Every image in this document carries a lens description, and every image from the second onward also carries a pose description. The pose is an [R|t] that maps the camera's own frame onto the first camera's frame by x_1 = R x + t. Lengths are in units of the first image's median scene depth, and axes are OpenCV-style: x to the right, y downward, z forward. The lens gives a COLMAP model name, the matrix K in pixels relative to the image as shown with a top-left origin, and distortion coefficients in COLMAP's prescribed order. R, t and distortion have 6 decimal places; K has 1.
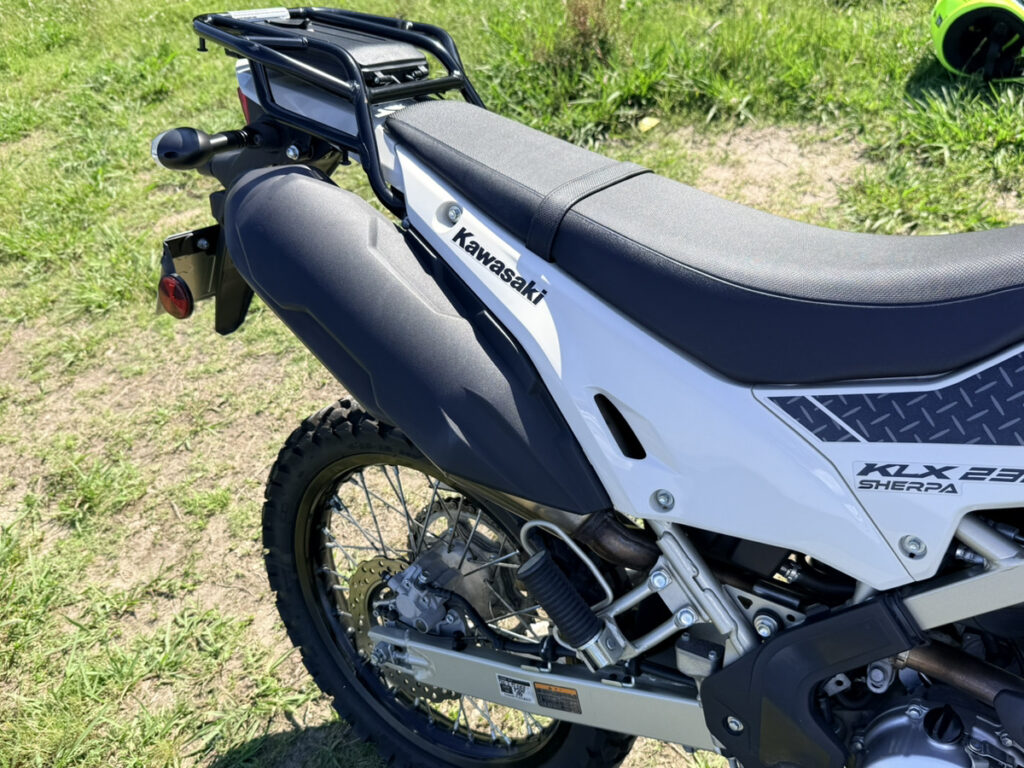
lens RADIAL K [[898.8, 0, 512.0], [0, 898.8, 384.0], [0, 0, 1]] dist [0.110060, -0.158800]
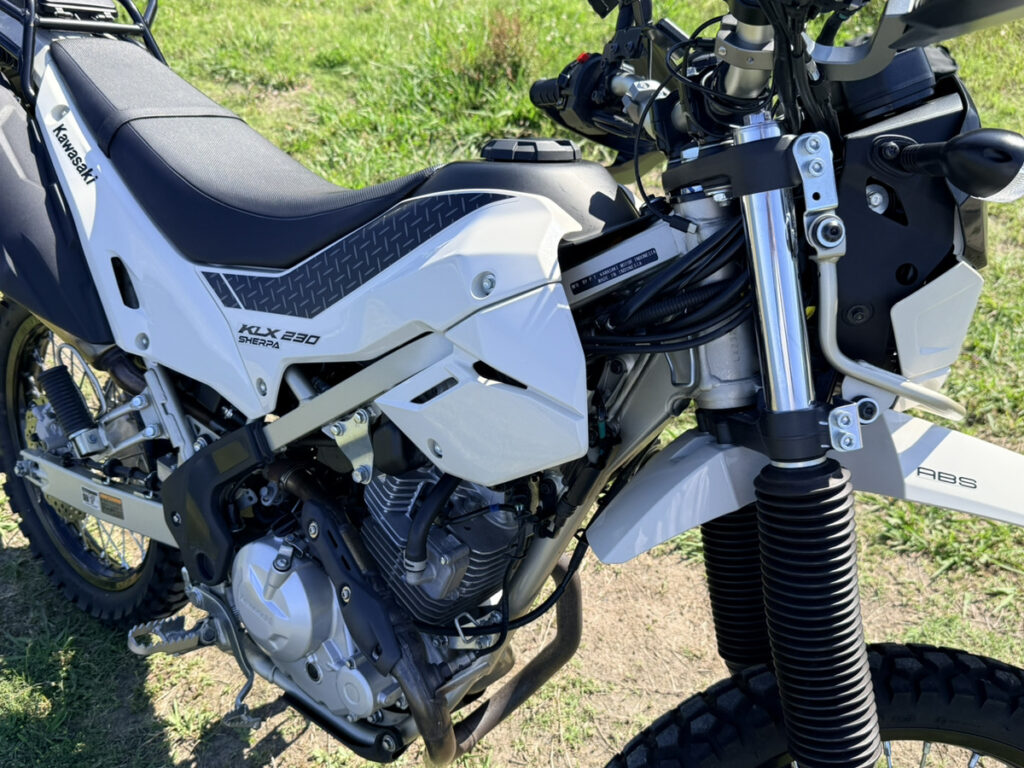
lens RADIAL K [[898.8, 0, 512.0], [0, 898.8, 384.0], [0, 0, 1]] dist [0.110060, -0.158800]
pose [[0.979968, 0.198327, -0.018133, 0.737713], [-0.198689, 0.979839, -0.020944, 0.108499], [0.013614, 0.024127, 0.999616, -0.369703]]
